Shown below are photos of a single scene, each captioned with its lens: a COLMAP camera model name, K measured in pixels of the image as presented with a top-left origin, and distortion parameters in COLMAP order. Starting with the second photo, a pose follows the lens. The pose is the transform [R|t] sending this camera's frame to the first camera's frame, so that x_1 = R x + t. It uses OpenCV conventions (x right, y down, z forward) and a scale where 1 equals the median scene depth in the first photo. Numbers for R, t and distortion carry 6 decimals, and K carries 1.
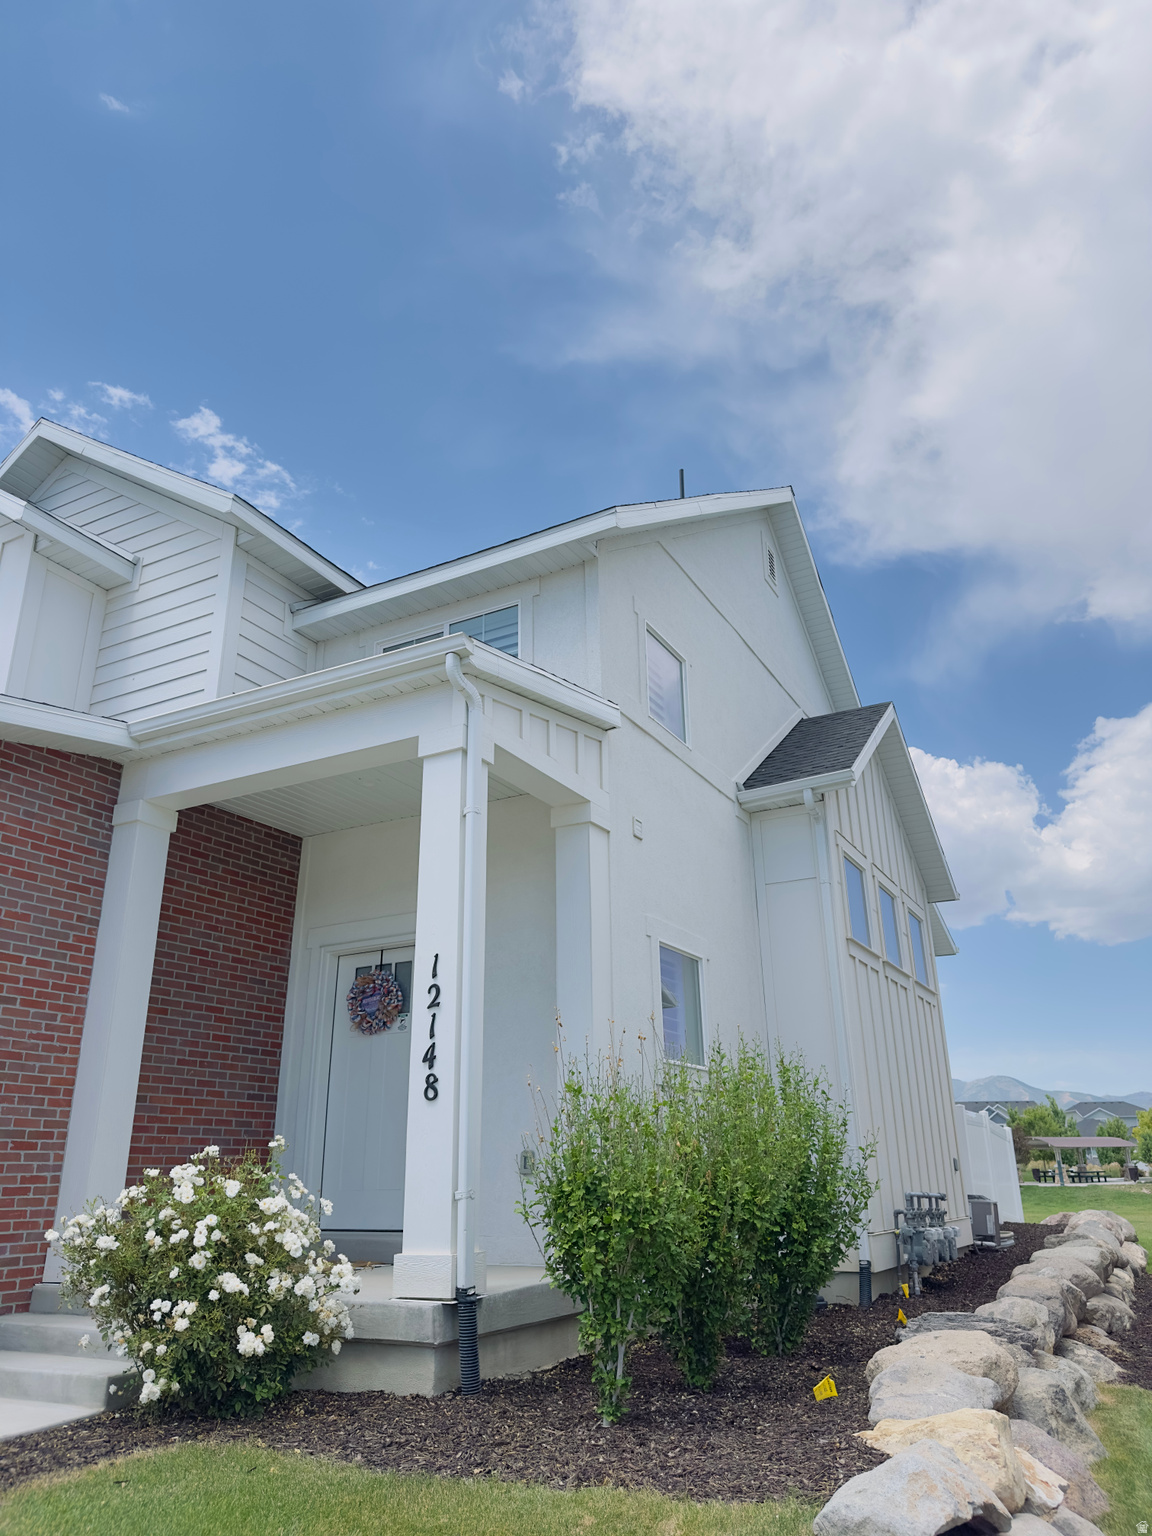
lens RADIAL K [[1082.2, 0, 567.0], [0, 1082.2, 745.9], [0, 0, 1]] dist [0.069117, -0.074675]
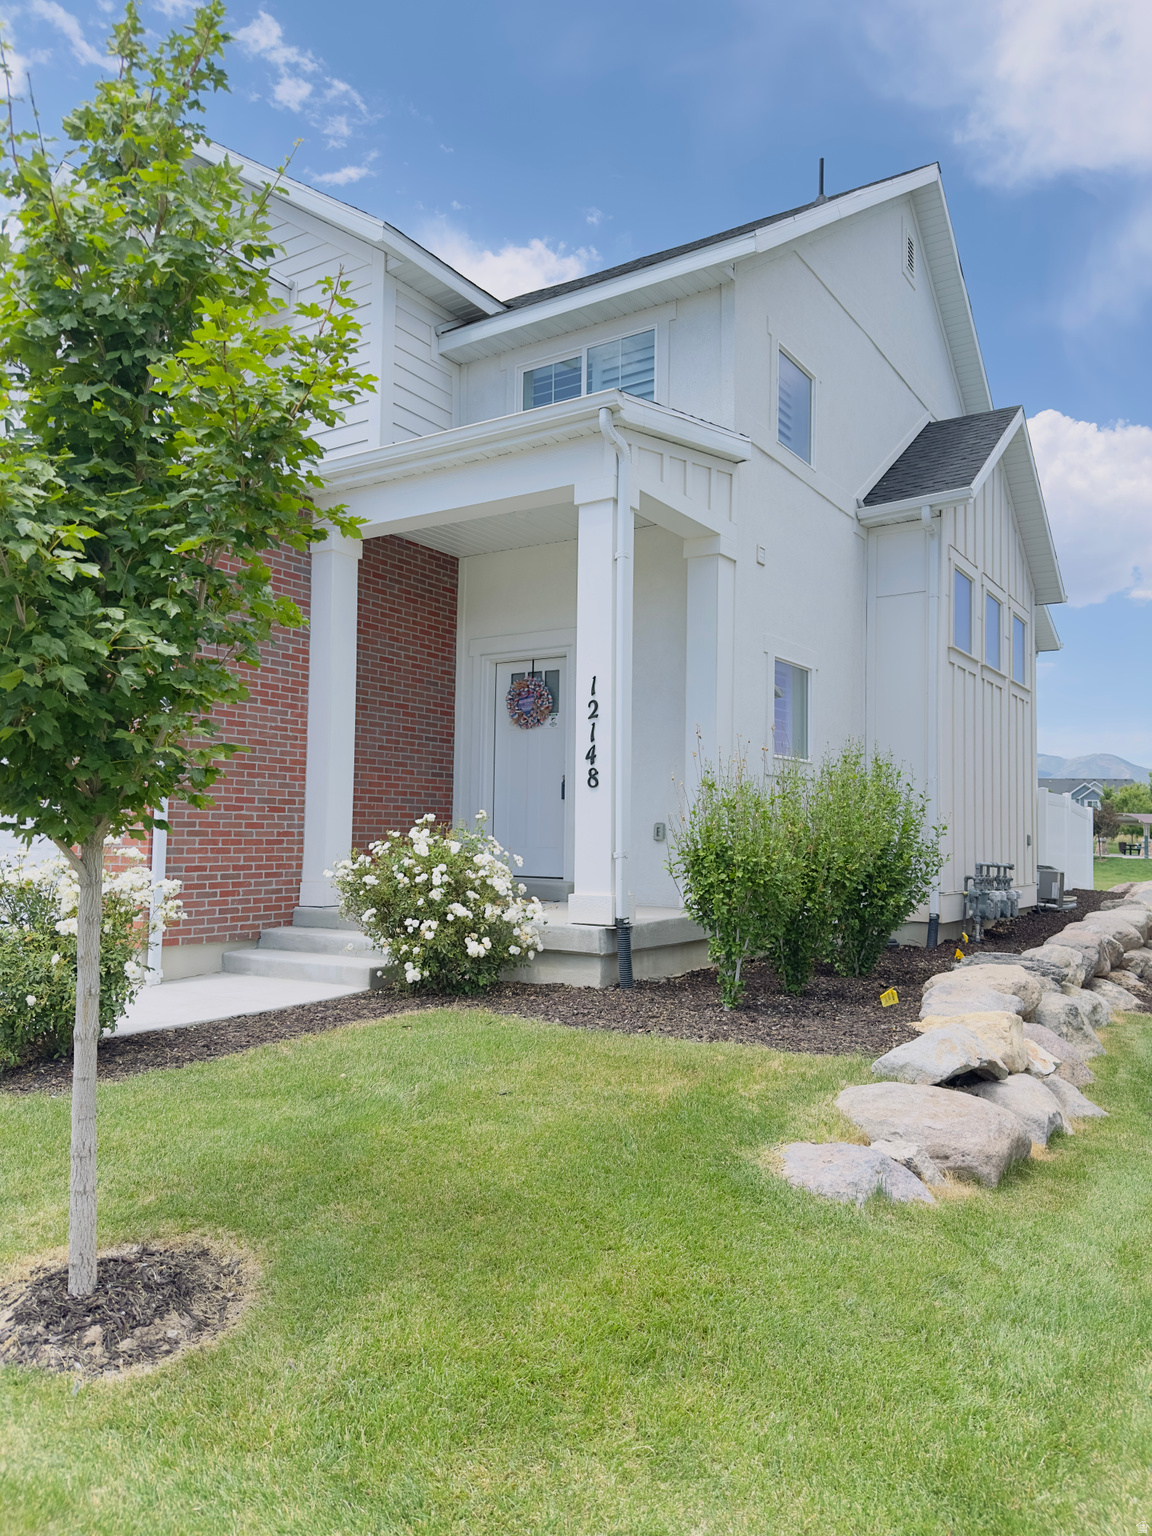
lens RADIAL K [[1082.2, 0, 586.3], [0, 1082.2, 757.5], [0, 0, 1]] dist [0.069117, -0.074675]
pose [[0.996823, 0.022559, -0.076392, -0.029424], [0.001225, 0.954601, 0.297886, -0.070916], [0.079643, -0.297033, 0.951540, -0.162550]]
